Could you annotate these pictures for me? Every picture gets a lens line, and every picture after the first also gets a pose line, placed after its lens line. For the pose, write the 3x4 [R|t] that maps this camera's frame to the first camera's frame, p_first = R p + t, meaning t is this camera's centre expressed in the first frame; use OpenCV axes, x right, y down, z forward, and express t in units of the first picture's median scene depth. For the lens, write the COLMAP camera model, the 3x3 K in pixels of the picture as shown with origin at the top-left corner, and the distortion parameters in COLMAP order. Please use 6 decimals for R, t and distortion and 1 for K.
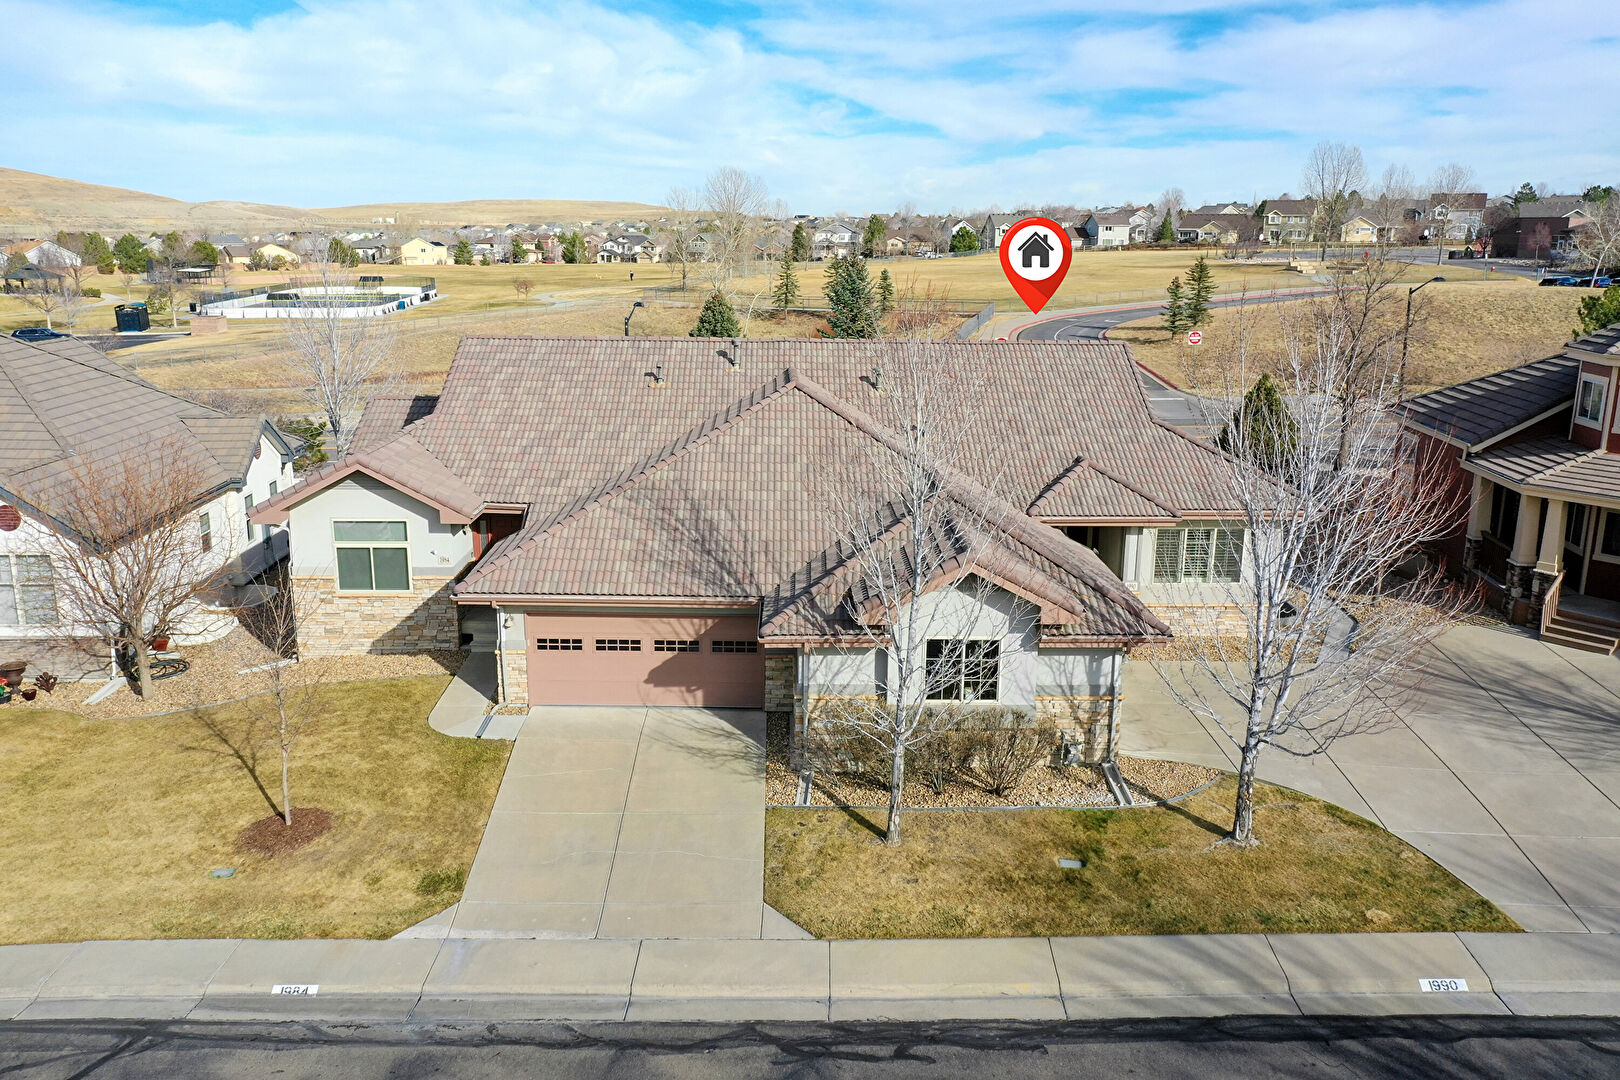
lens RADIAL K [[1265.6, 0, 810.0], [0, 1265.6, 540.0], [0, 0, 1]] dist [-0.007600, 0.011057]
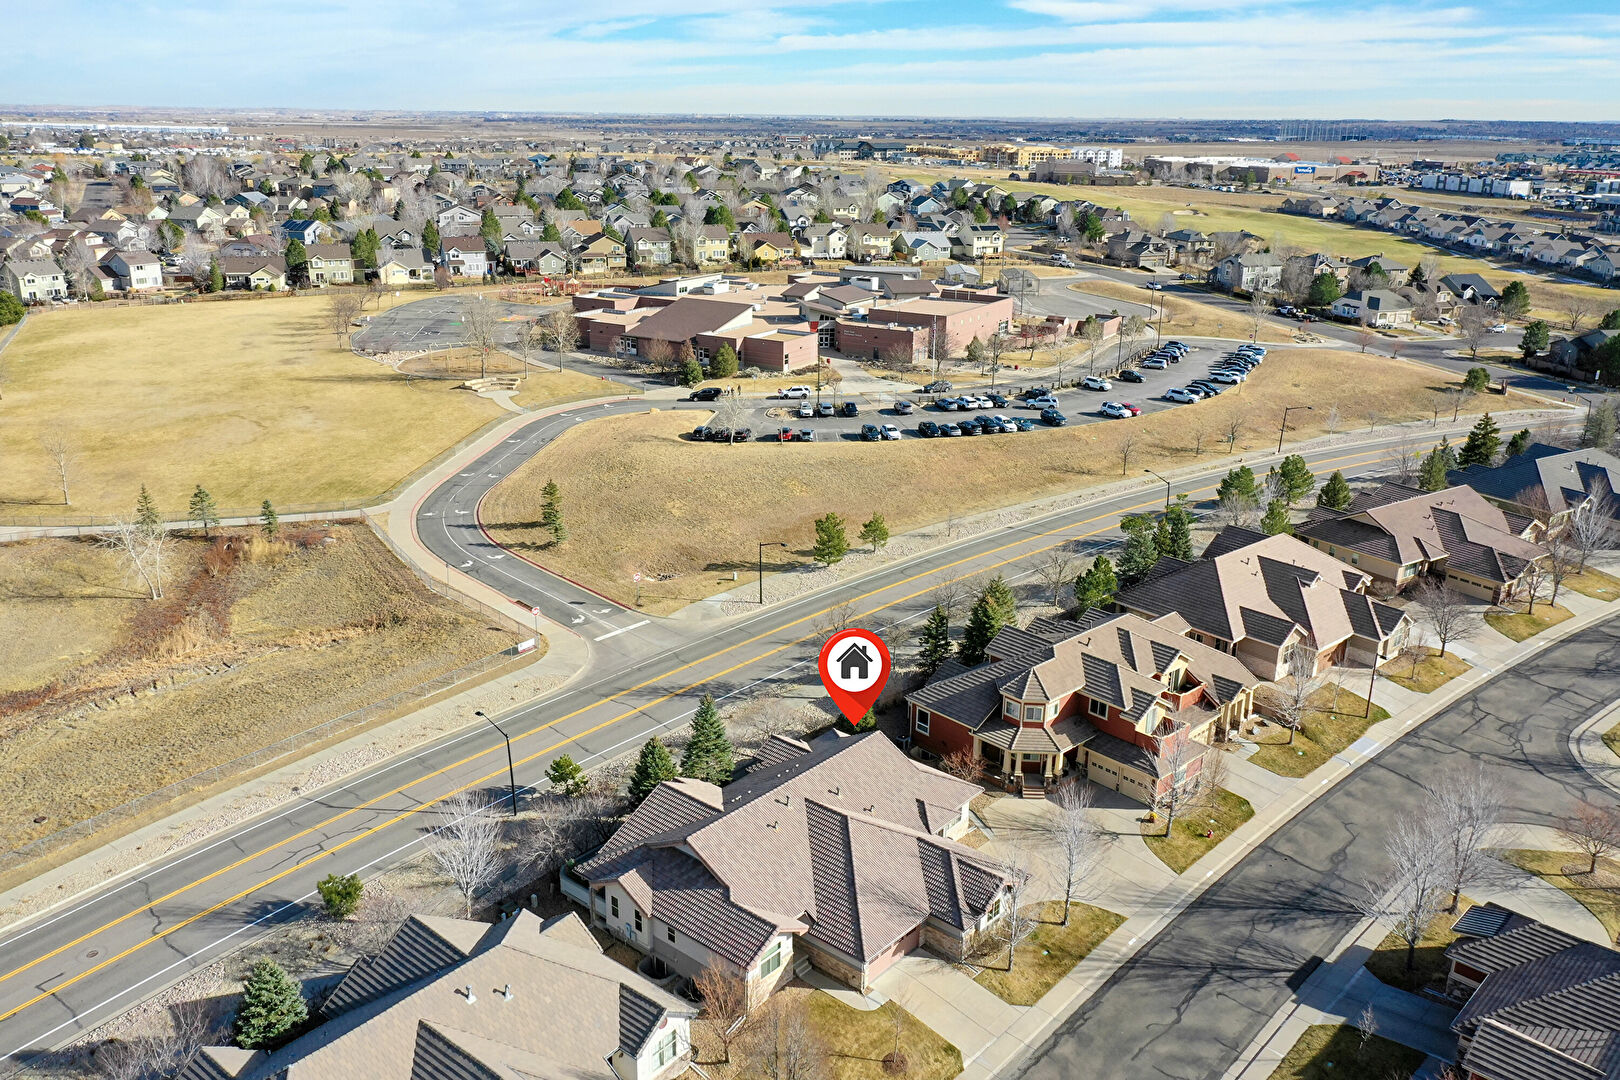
lens RADIAL K [[1265.6, 0, 810.0], [0, 1265.6, 540.0], [0, 0, 1]] dist [-0.007600, 0.011057]
pose [[0.662257, -0.228482, 0.713590, -1.833052], [0.164903, 0.973466, 0.158650, -1.130701], [-0.730905, 0.012606, 0.682363, -0.689599]]
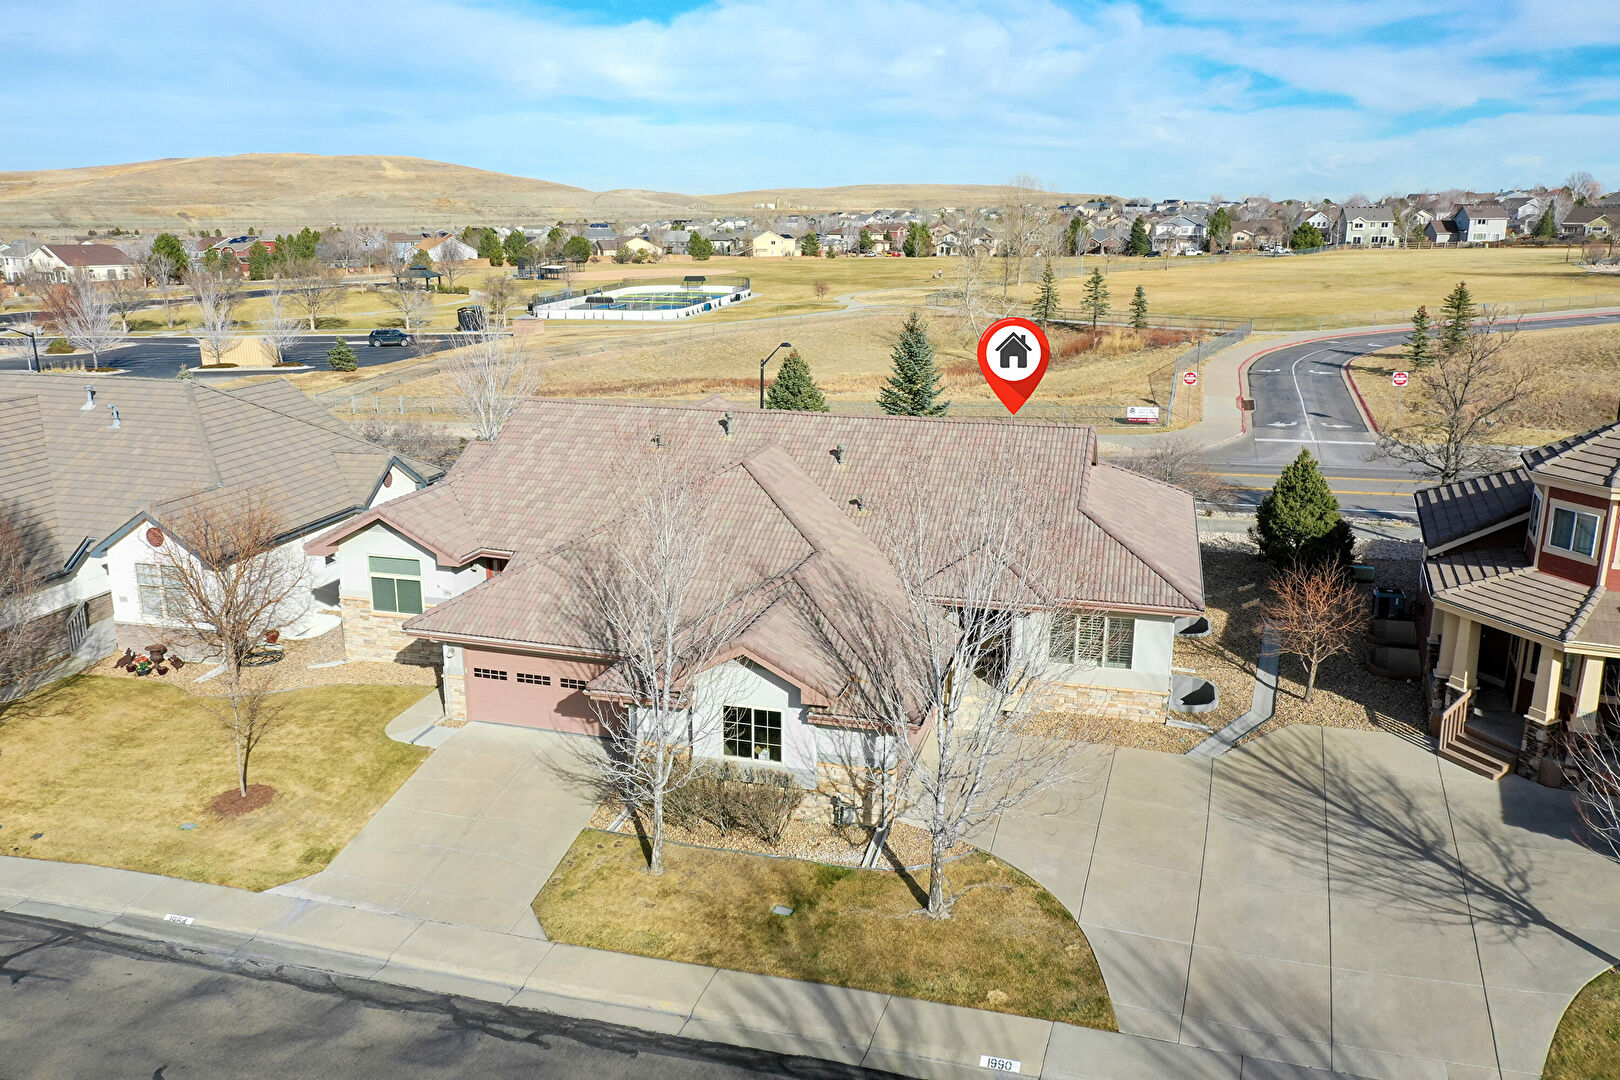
lens RADIAL K [[1265.6, 0, 810.0], [0, 1265.6, 540.0], [0, 0, 1]] dist [-0.007600, 0.011057]
pose [[0.959015, 0.065411, -0.275702, 0.397272], [-0.061692, 0.997849, 0.022148, -0.087028], [0.276558, -0.004232, 0.960988, -0.093463]]
